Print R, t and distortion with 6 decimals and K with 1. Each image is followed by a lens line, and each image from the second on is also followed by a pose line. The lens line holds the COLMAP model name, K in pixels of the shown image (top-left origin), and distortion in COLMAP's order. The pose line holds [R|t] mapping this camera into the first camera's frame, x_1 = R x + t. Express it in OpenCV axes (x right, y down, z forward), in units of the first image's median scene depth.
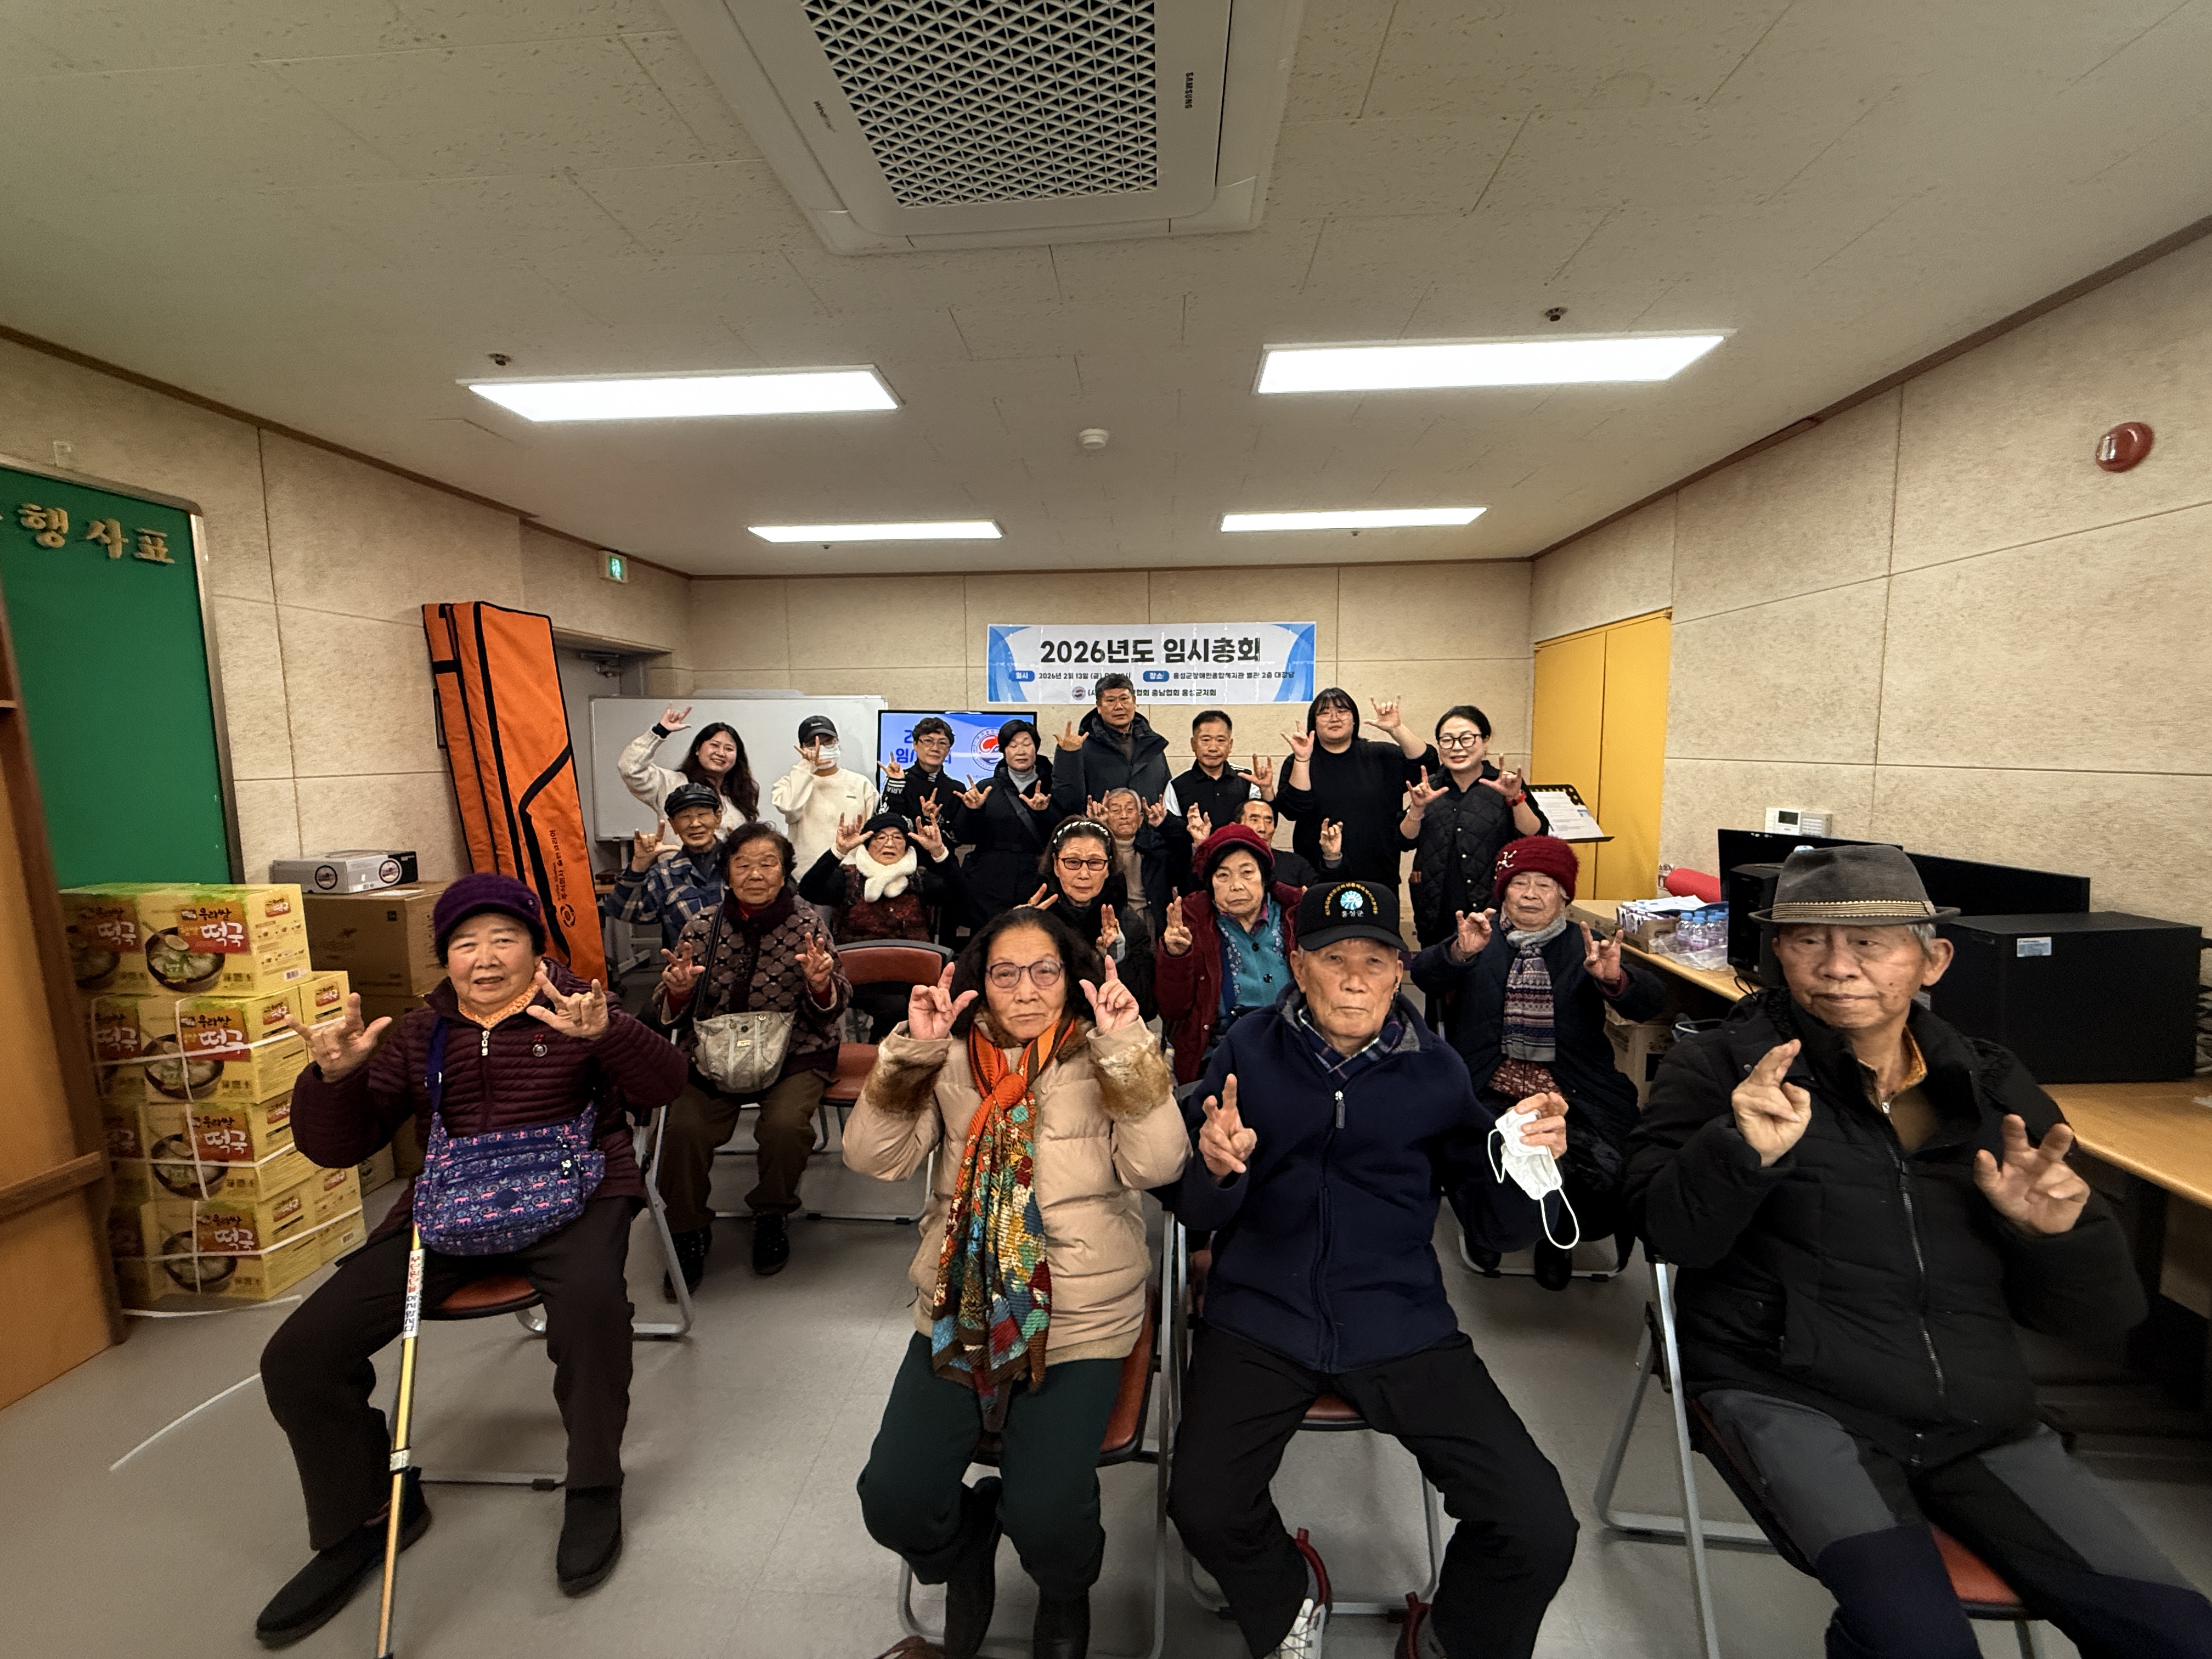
lens RADIAL K [[885.2, 0, 1106.0], [0, 885.2, 829.5], [0, 0, 1]] dist [-0.000580, -0.000065]
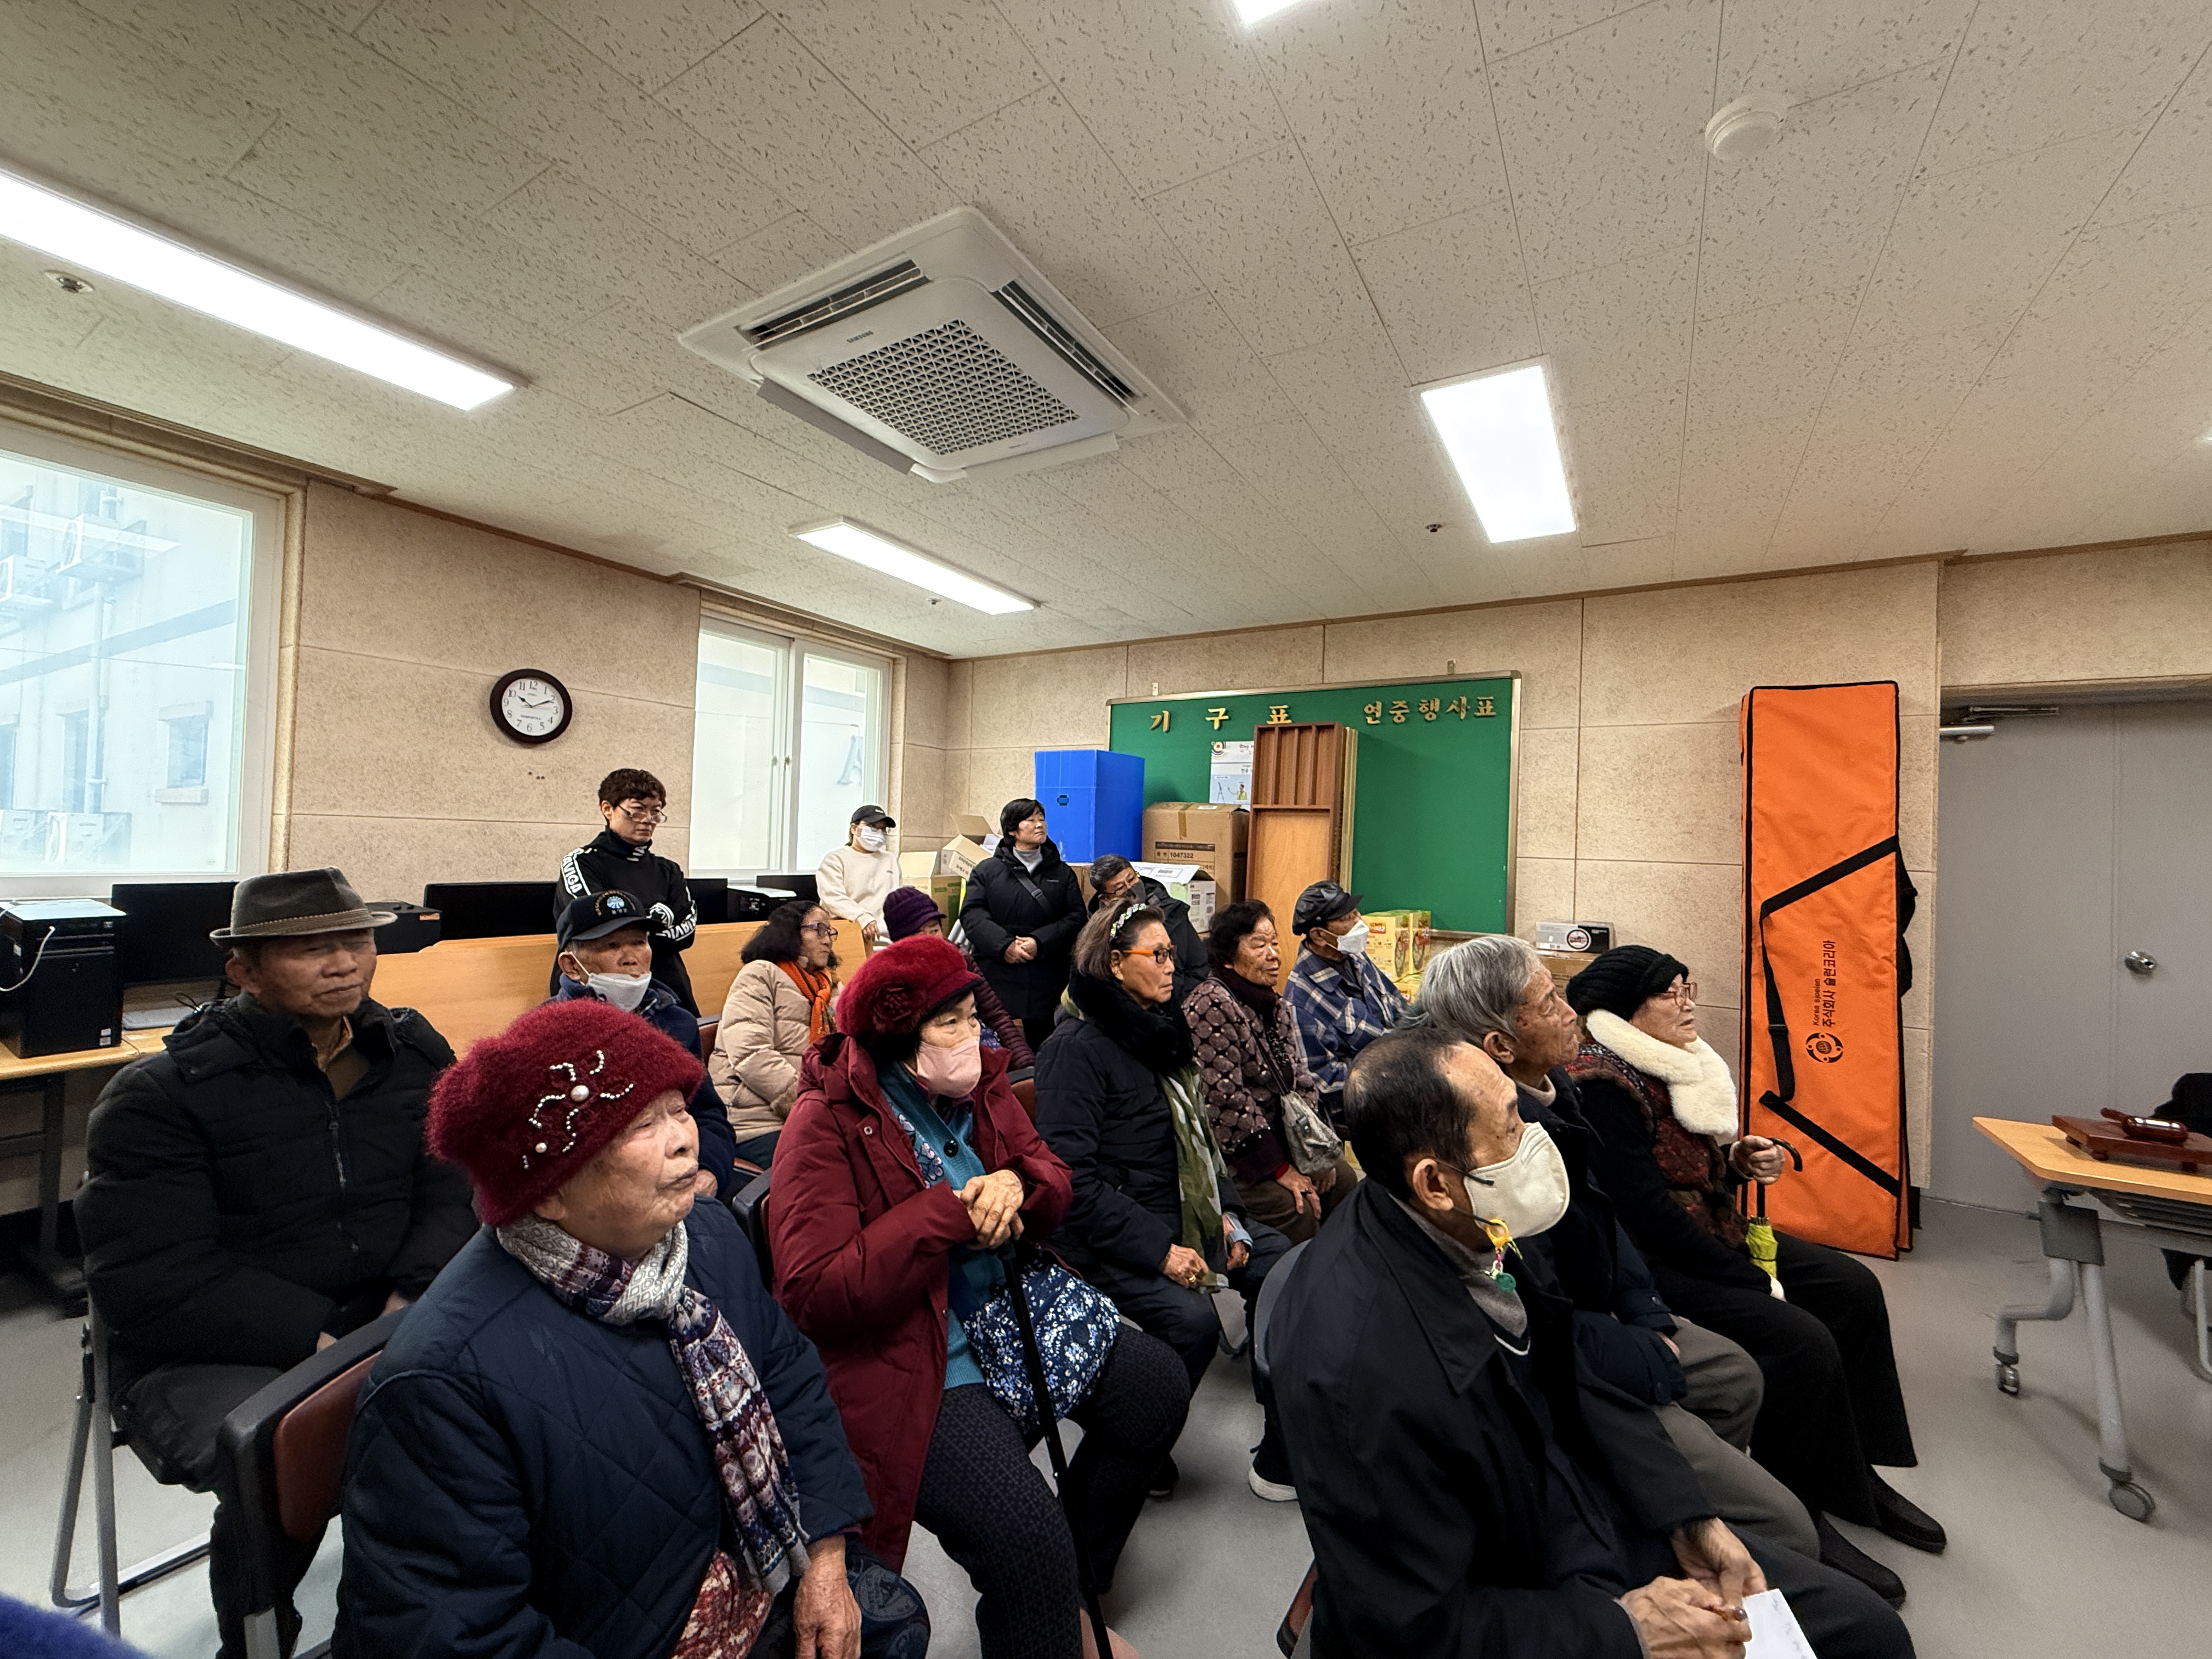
lens RADIAL K [[885.2, 0, 1106.0], [0, 885.2, 829.5], [0, 0, 1]] dist [-0.000580, -0.000065]
pose [[-0.465345, -0.023163, -0.884826, 0.529119], [-0.117093, 0.992483, 0.035600, -0.066115], [0.877350, 0.120173, -0.464559, 0.971327]]
